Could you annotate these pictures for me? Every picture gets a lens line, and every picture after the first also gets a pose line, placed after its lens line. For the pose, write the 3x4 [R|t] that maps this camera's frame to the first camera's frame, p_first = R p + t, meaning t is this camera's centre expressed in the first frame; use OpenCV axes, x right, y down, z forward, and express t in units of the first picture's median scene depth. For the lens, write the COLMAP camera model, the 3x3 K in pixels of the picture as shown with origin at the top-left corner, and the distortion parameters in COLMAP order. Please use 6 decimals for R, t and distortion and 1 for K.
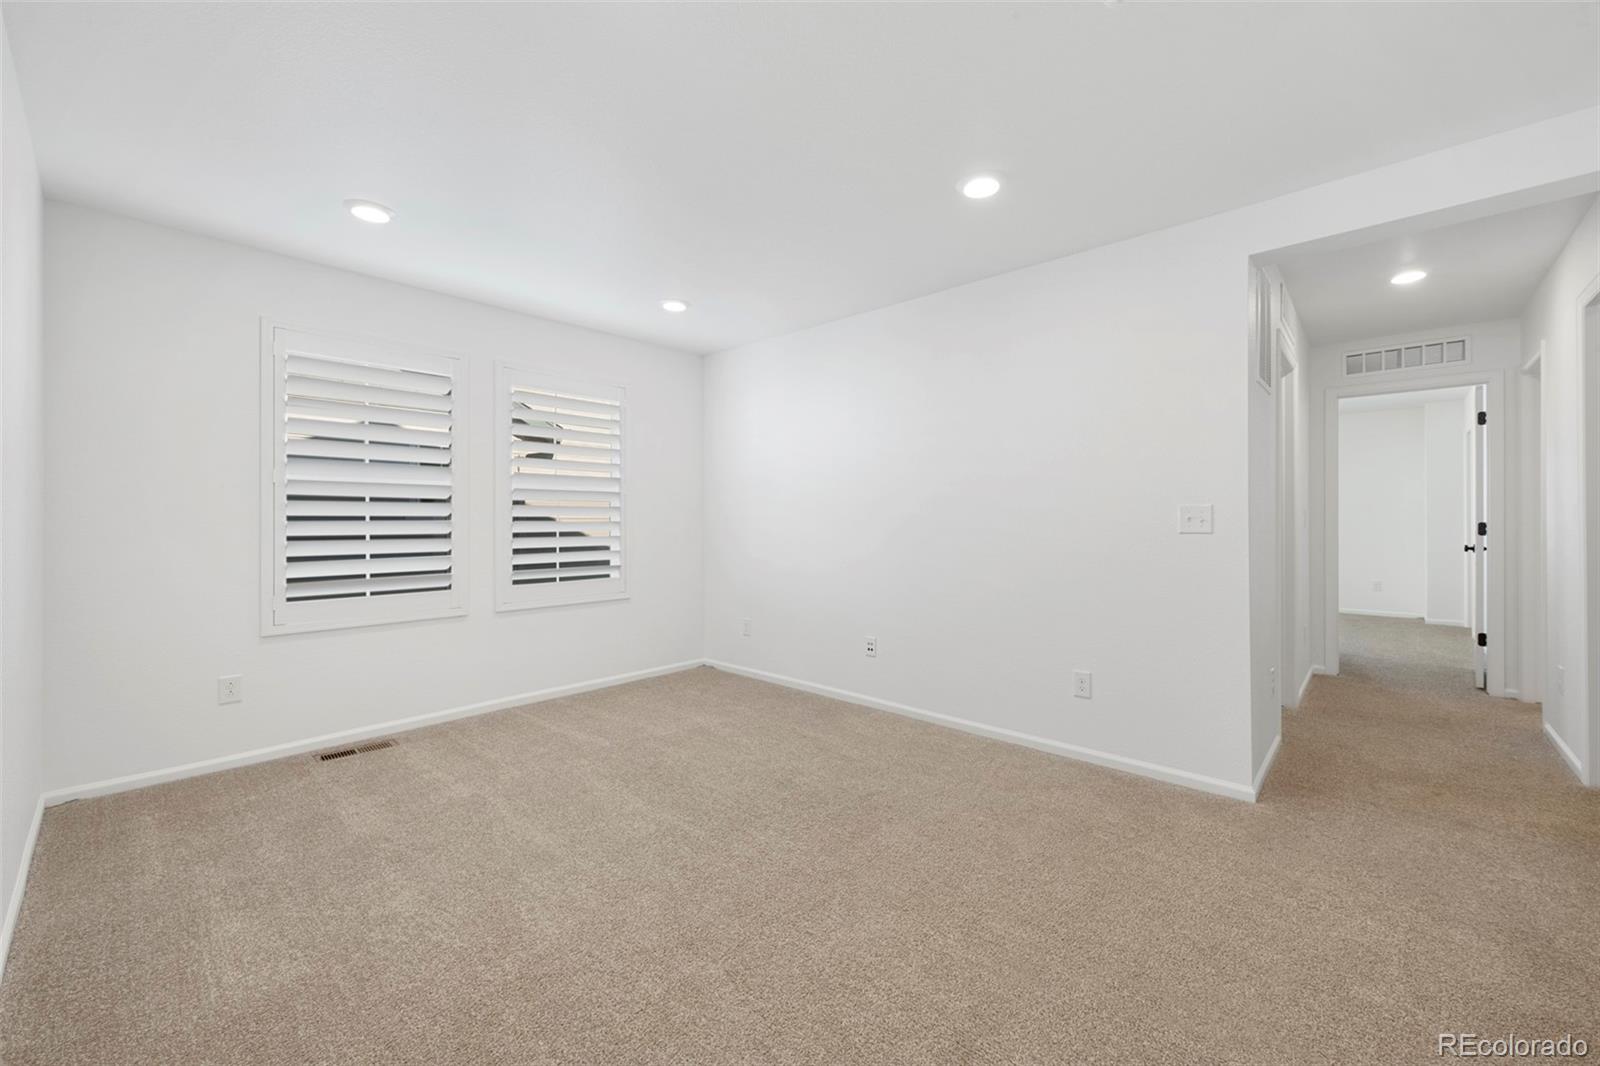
lens RADIAL K [[630.8, 0, 801.7], [0, 630.8, 519.3], [0, 0, 1]] dist [0.004163, -0.001580]
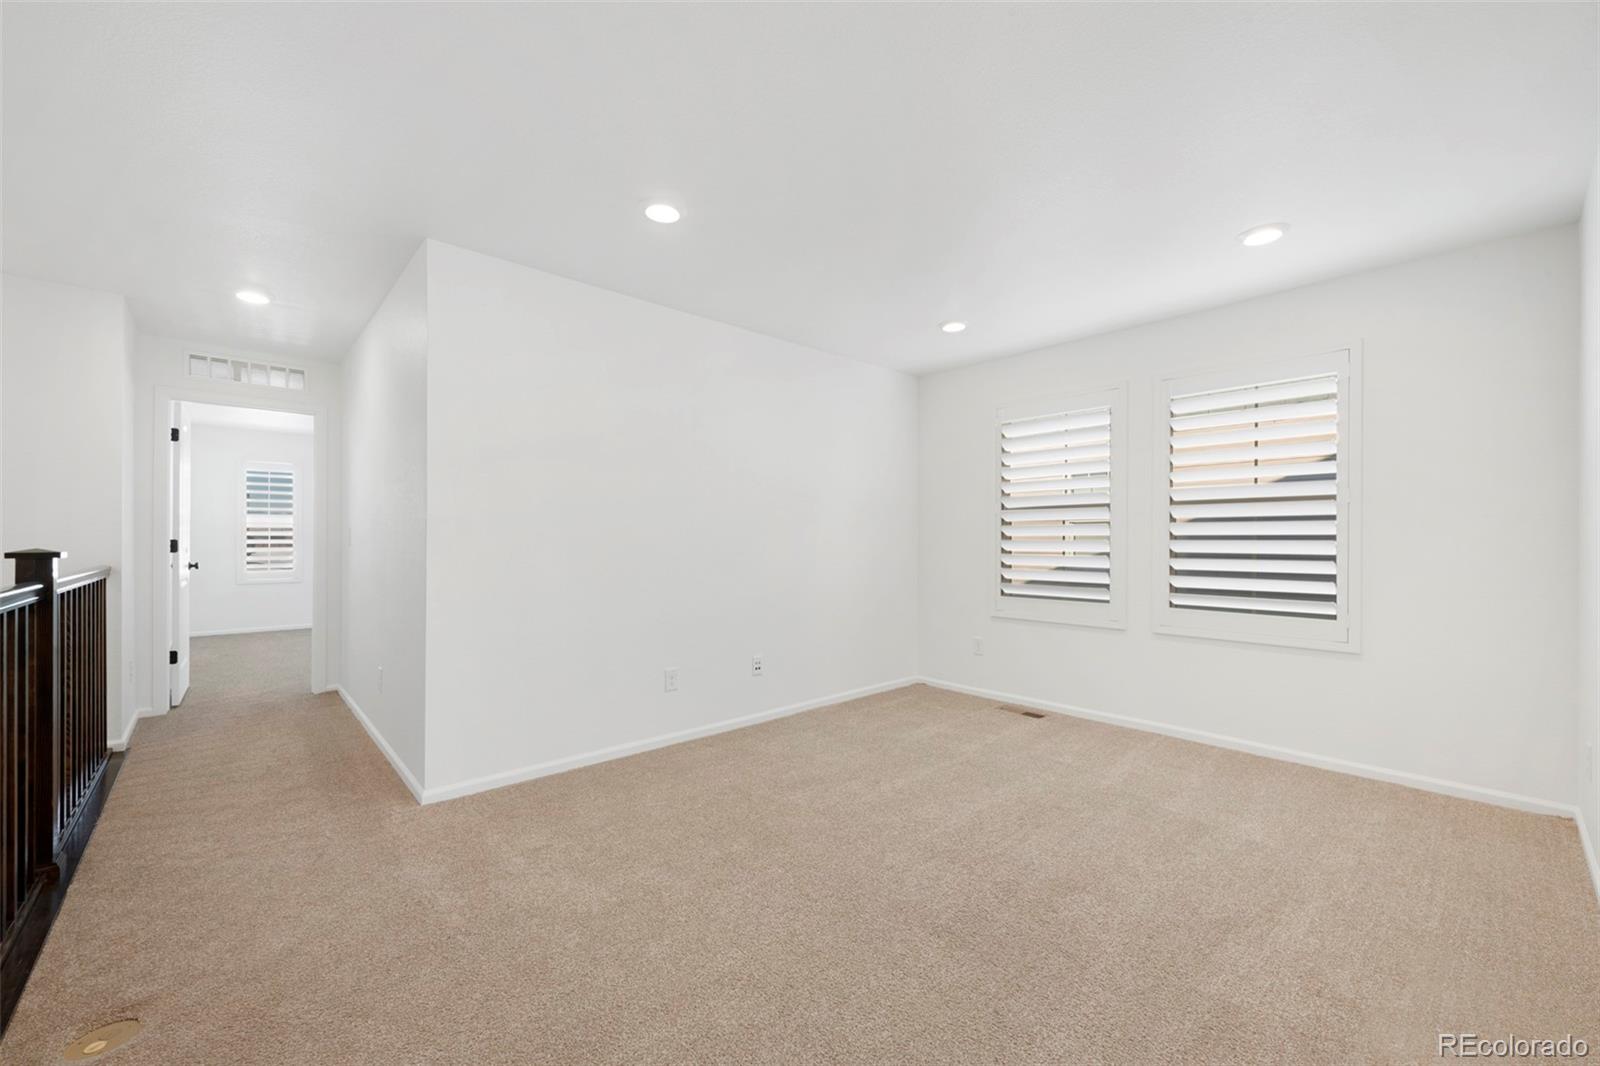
lens RADIAL K [[630.8, 0, 801.8], [0, 630.8, 535.8], [0, 0, 1]] dist [0.004163, -0.001580]
pose [[-0.078947, -0.001153, -0.996878, 0.619038], [-0.003158, 0.999995, -0.000906, -0.001522], [0.996874, 0.003076, -0.078950, 0.604525]]
